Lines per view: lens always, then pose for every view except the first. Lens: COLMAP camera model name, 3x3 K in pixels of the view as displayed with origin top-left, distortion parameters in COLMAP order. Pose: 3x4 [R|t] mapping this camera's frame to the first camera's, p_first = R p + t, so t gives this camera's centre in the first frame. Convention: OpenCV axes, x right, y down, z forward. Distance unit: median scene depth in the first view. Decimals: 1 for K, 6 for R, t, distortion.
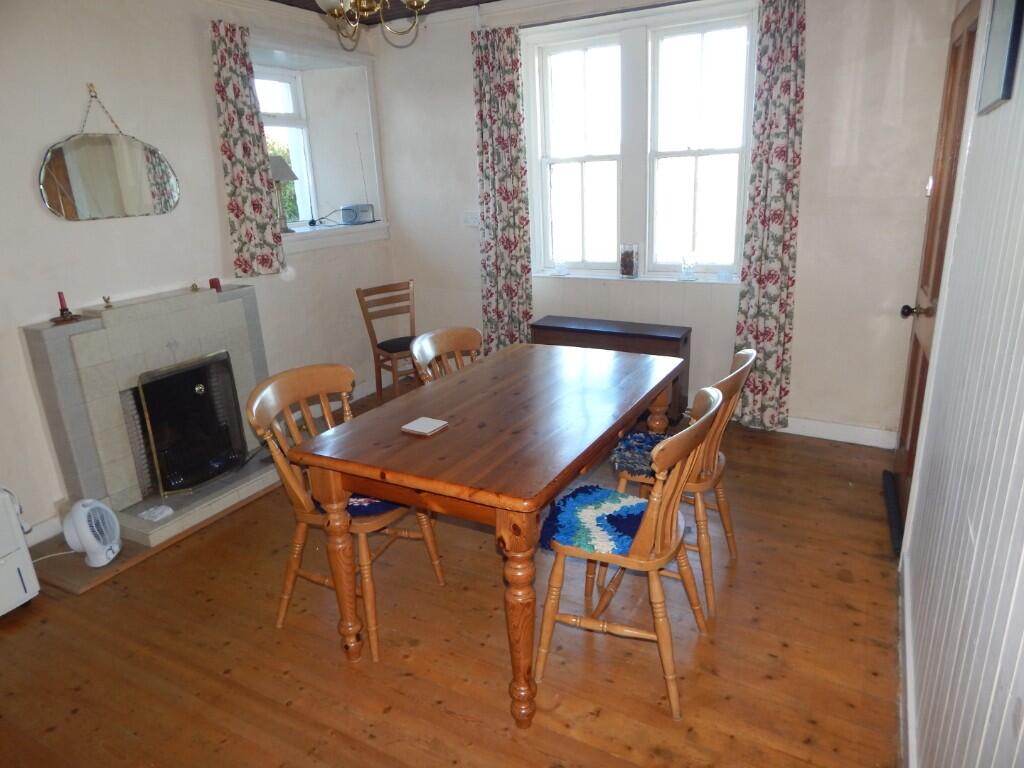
lens RADIAL K [[687.0, 0, 512.0], [0, 687.0, 384.0], [0, 0, 1]] dist [0.017572, 0.001625]
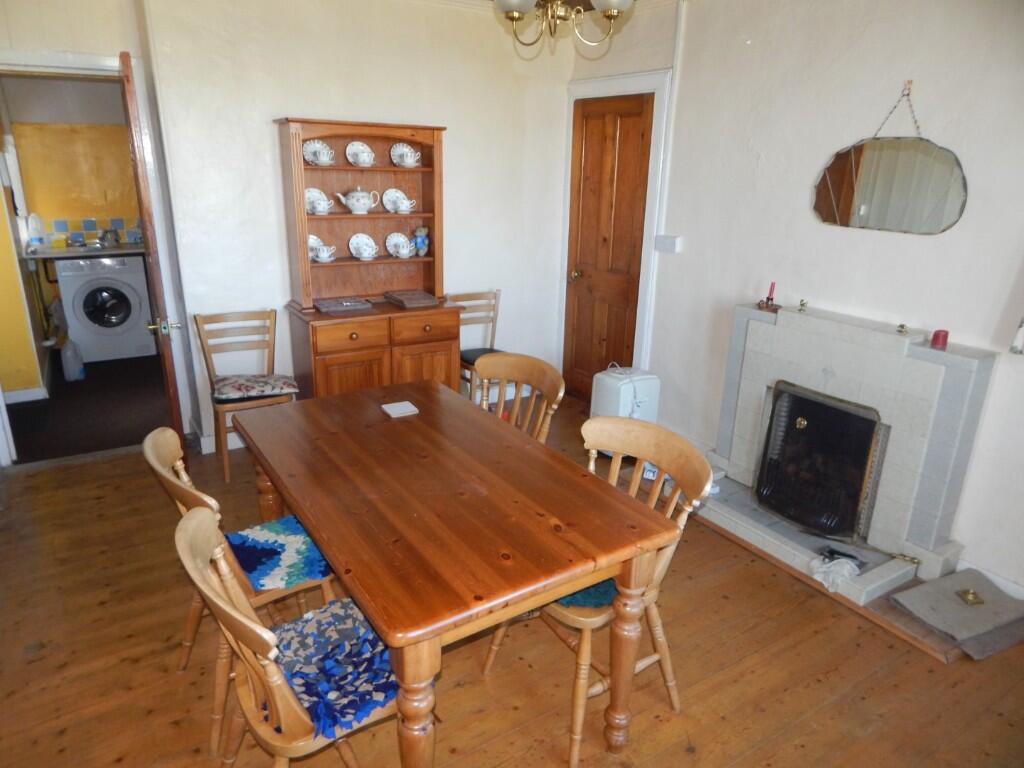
lens RADIAL K [[687.0, 0, 512.0], [0, 687.0, 384.0], [0, 0, 1]] dist [0.017572, 0.001625]
pose [[-0.482501, 0.304225, -0.821365, 0.507129], [-0.262929, 0.844189, 0.467133, -0.395808], [0.835501, 0.441352, -0.327332, 1.059627]]
